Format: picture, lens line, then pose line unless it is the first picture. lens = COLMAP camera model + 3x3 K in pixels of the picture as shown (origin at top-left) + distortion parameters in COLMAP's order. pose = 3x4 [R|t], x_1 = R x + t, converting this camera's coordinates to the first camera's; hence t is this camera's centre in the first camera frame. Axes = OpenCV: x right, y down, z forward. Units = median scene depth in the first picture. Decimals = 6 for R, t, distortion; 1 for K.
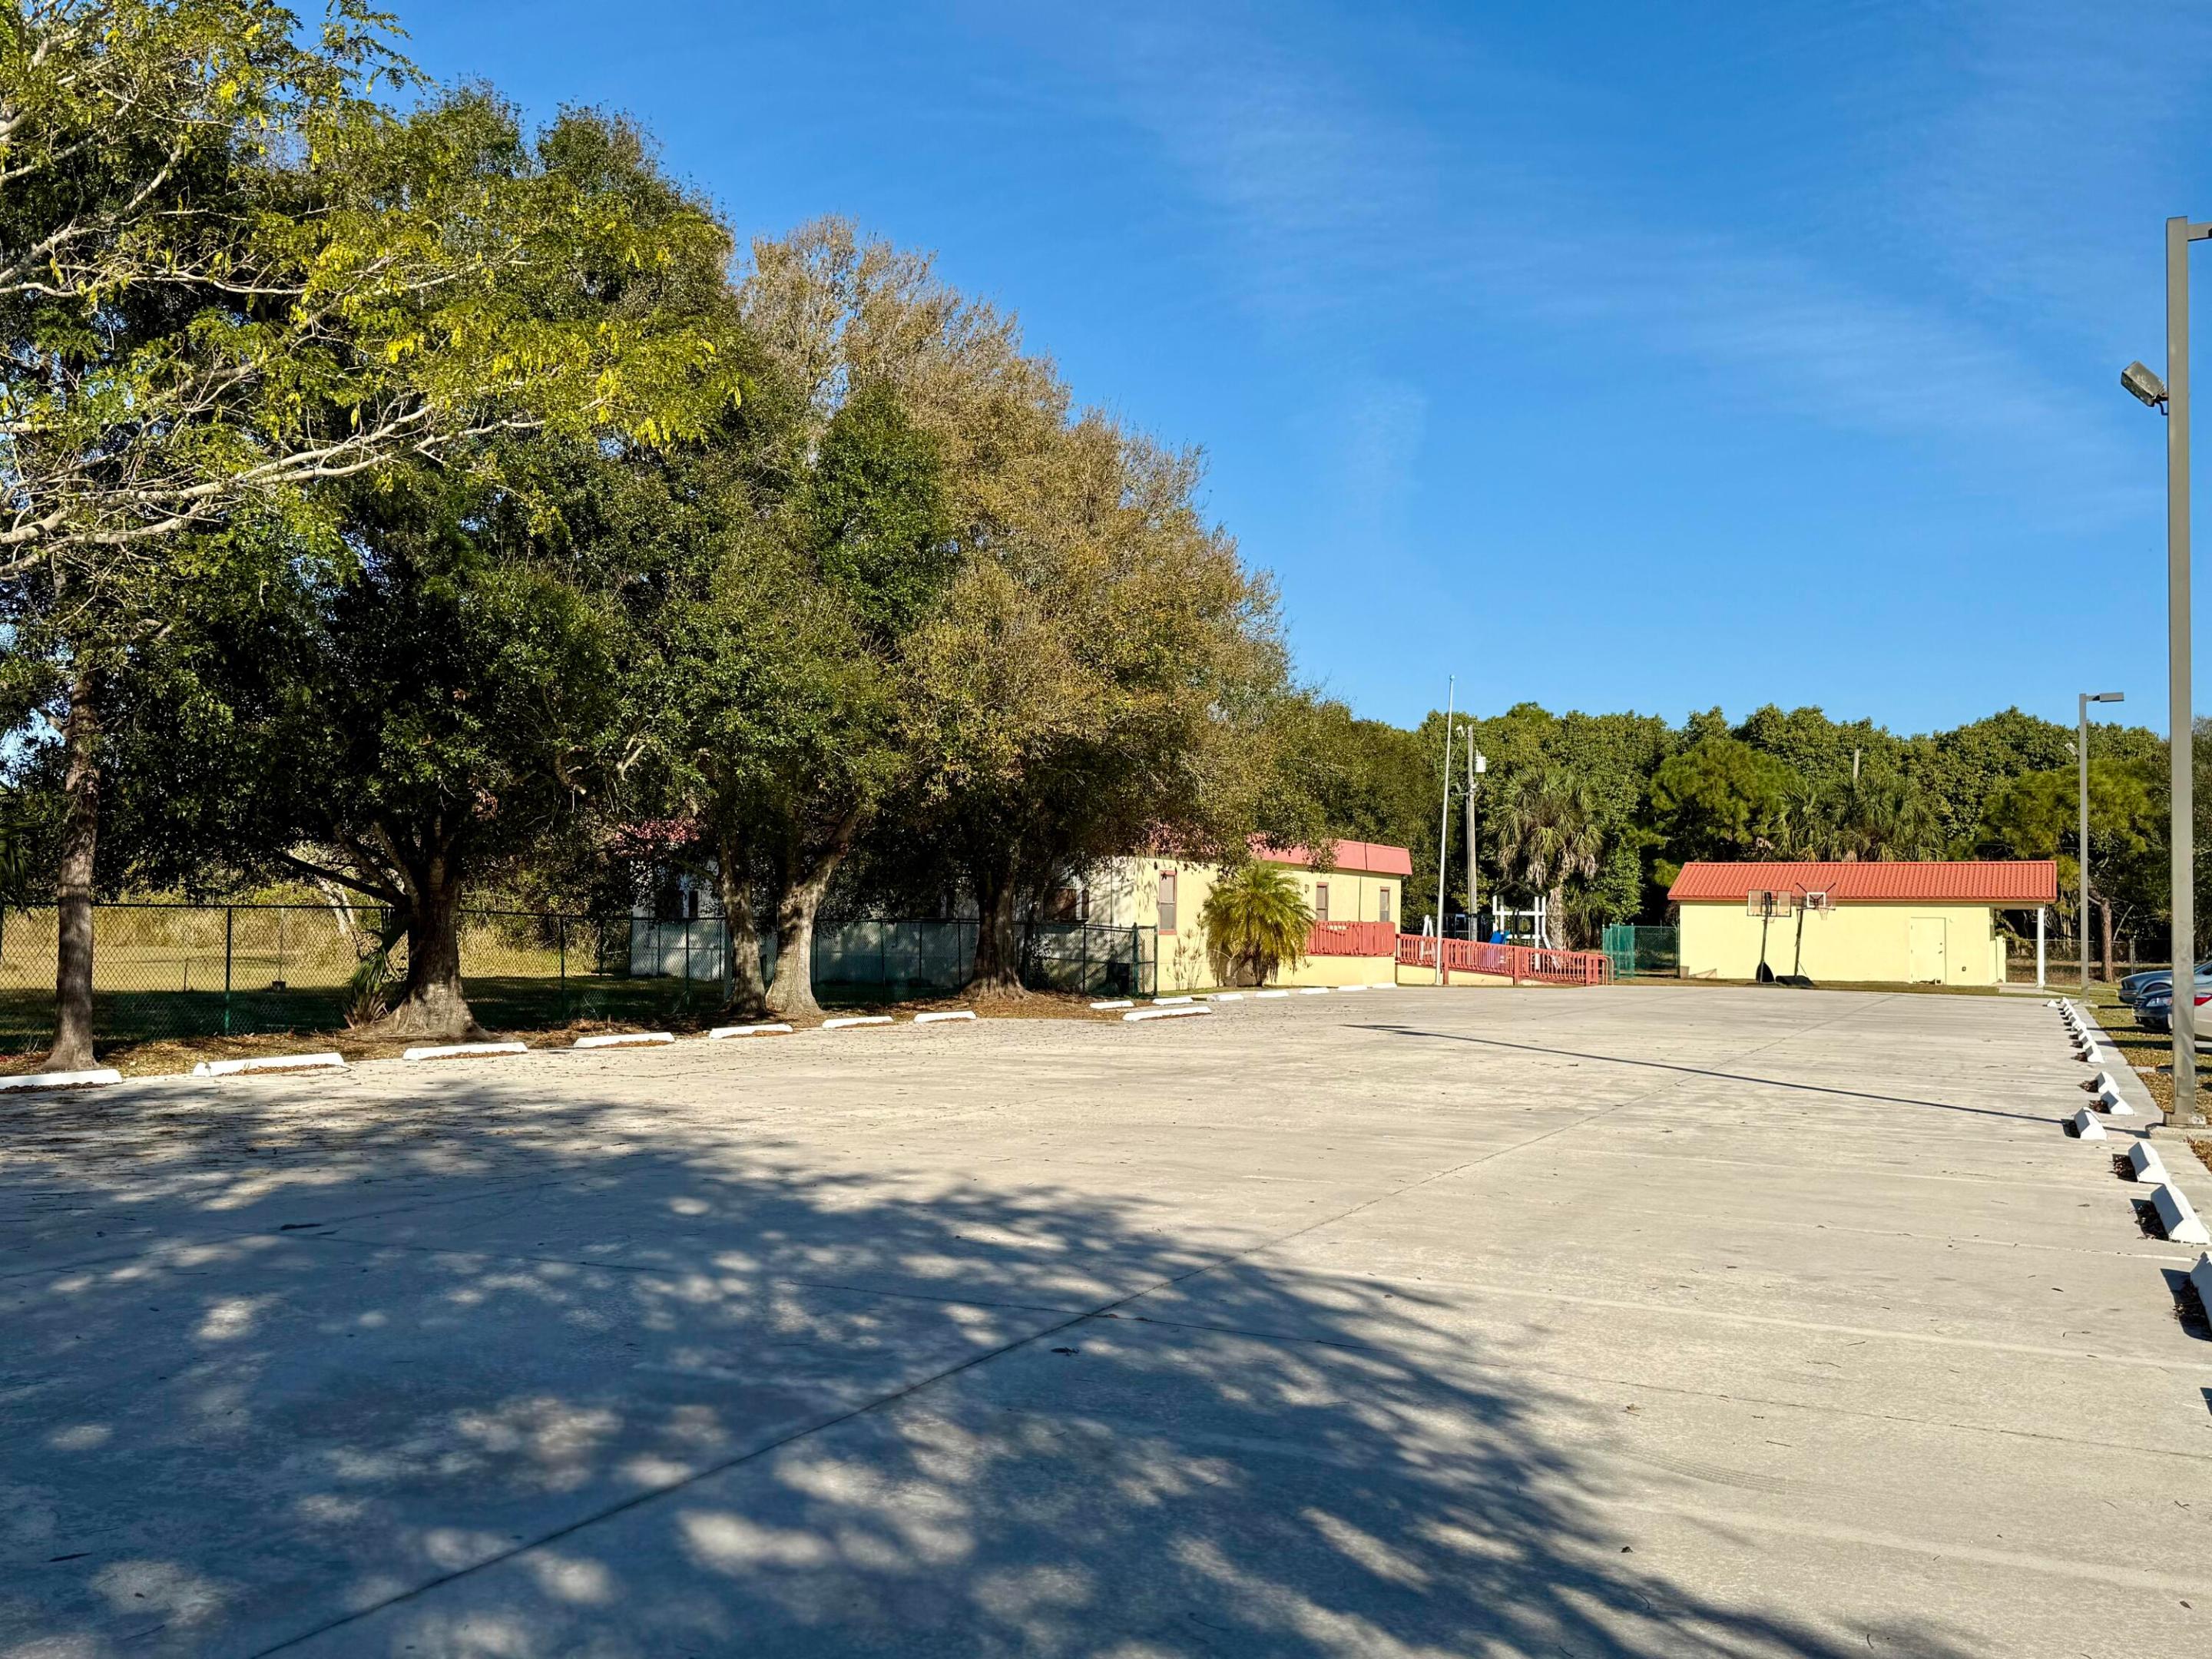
lens RADIAL K [[1878.4, 0, 1106.0], [0, 1878.4, 829.5], [0, 0, 1]] dist [-0.000856, -0.000100]
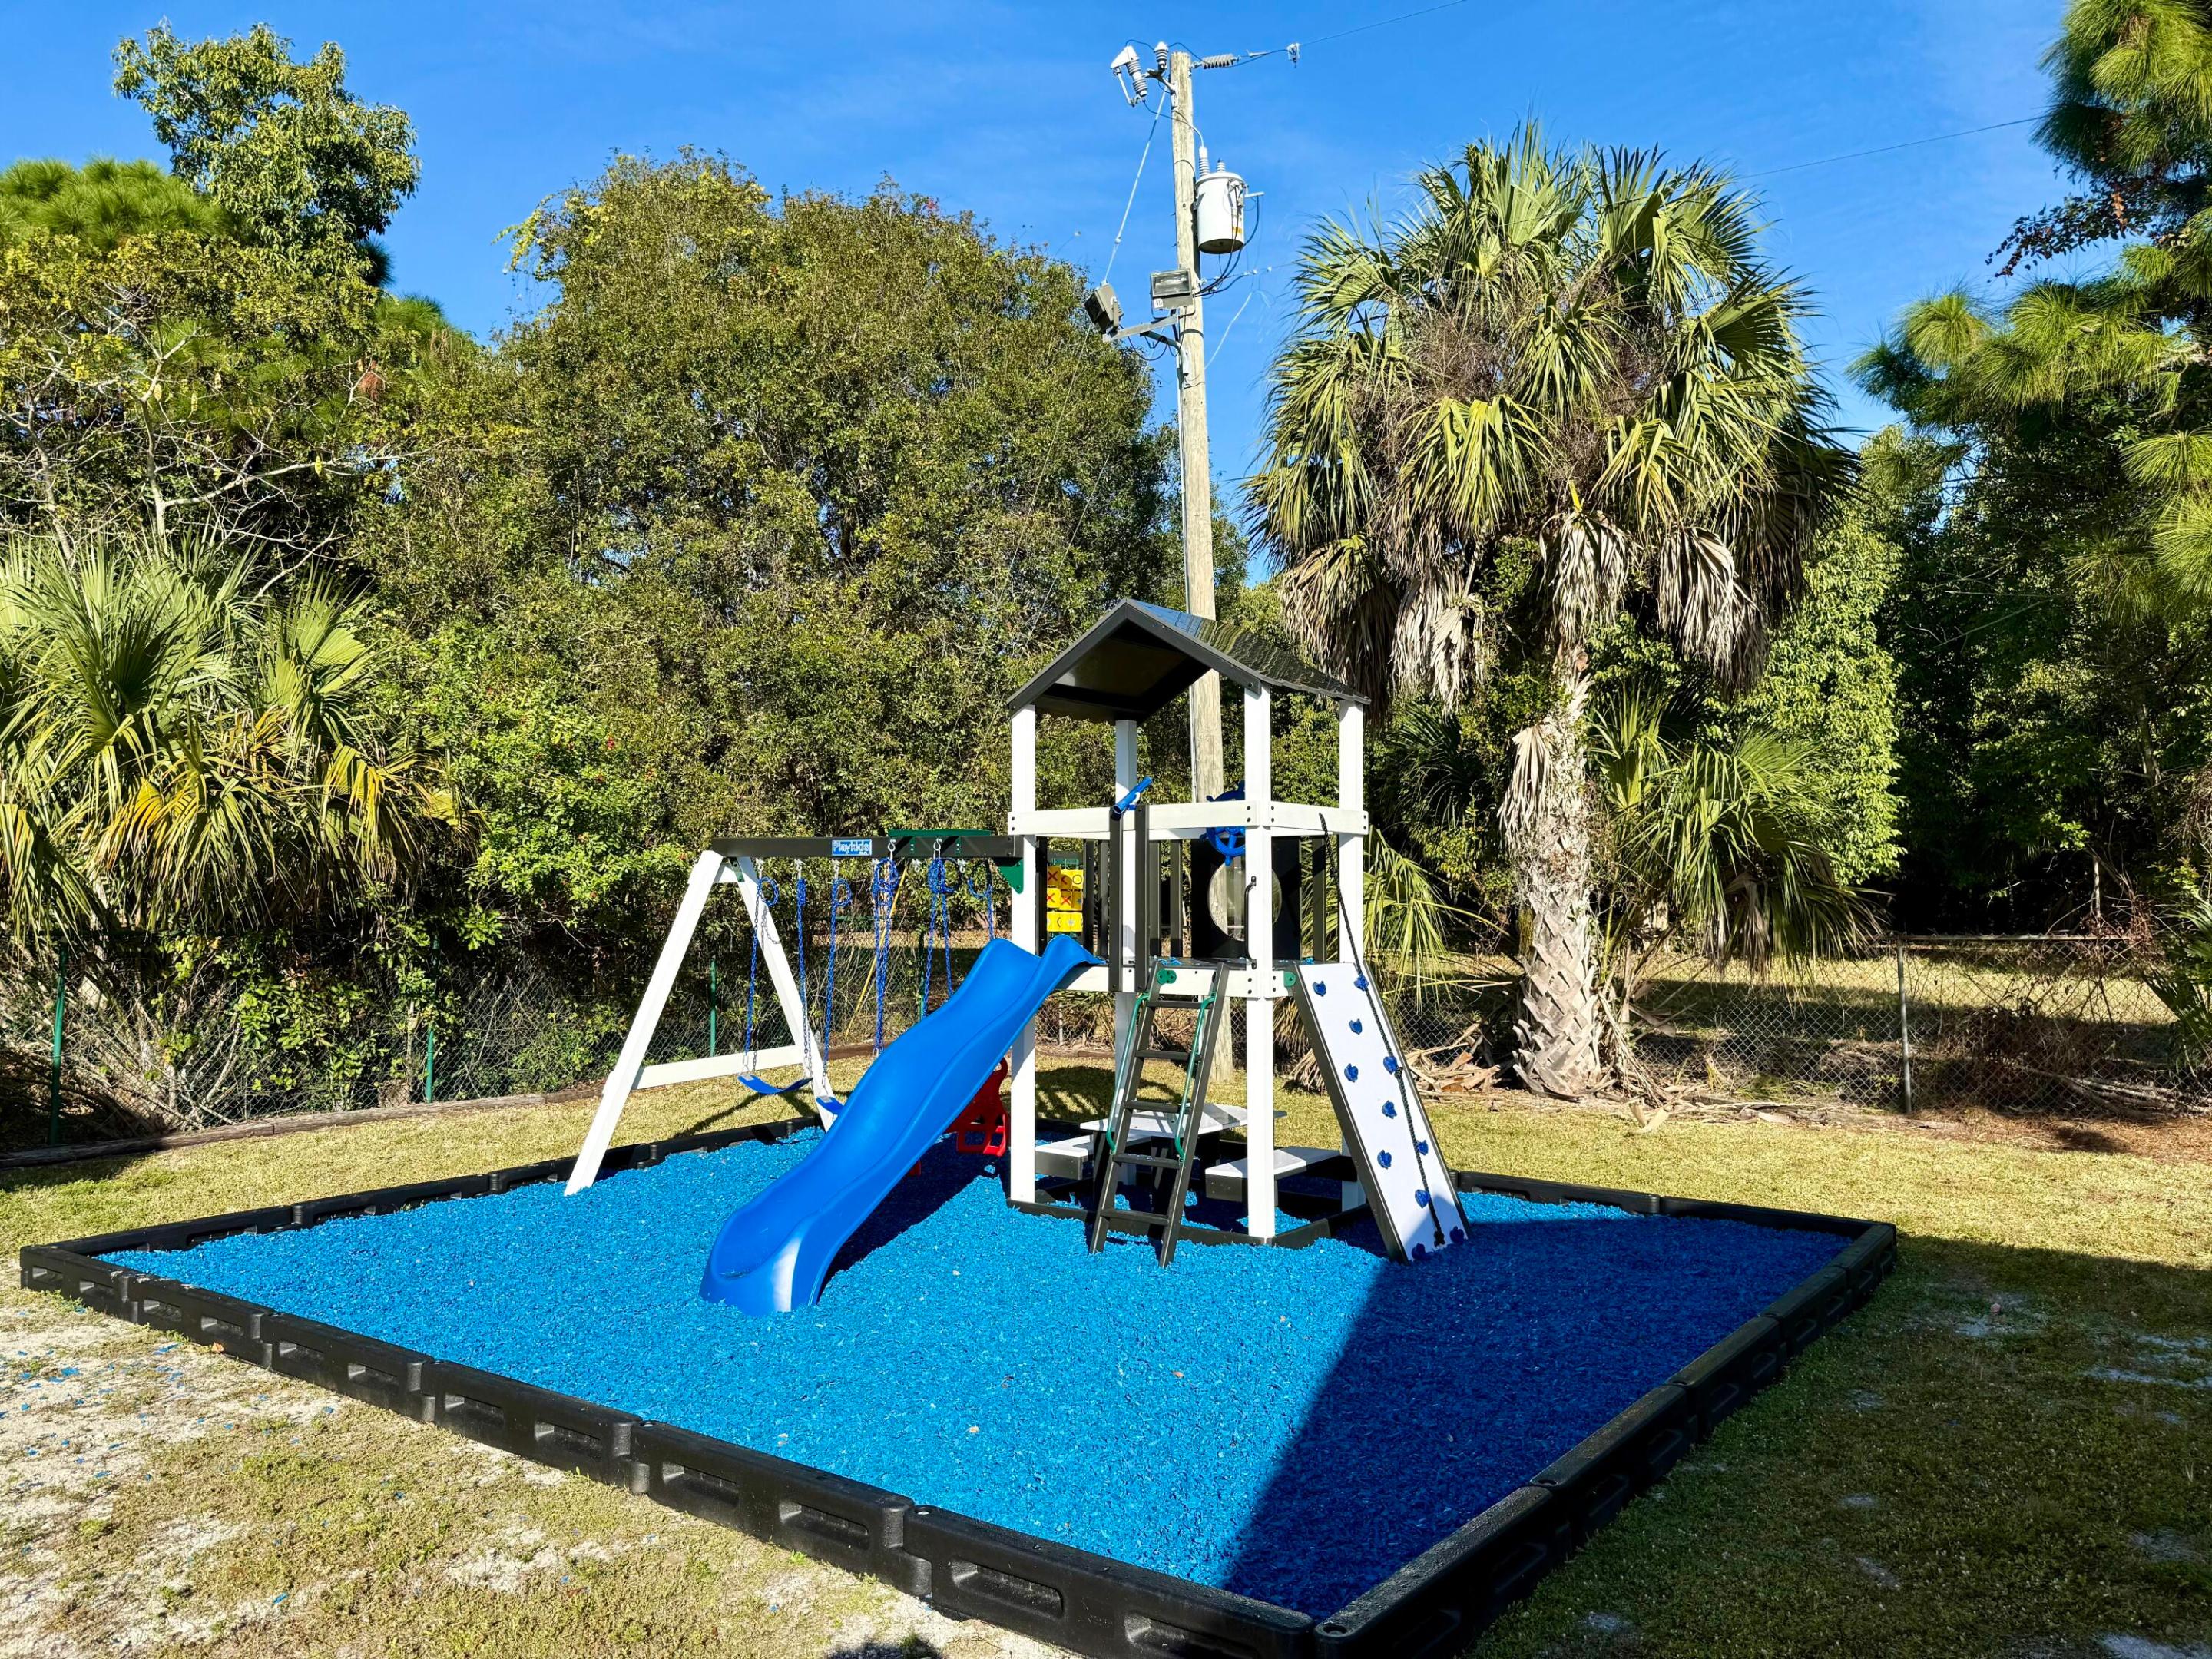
lens RADIAL K [[1534.2, 0, 1106.0], [0, 1534.2, 829.5], [0, 0, 1]] dist [0.052717, 0.000209]
pose [[0.987261, -0.017613, -0.158133, 0.303989], [0.018071, 0.999836, 0.001458, 0.058746], [0.158081, -0.004297, 0.987417, 1.144488]]
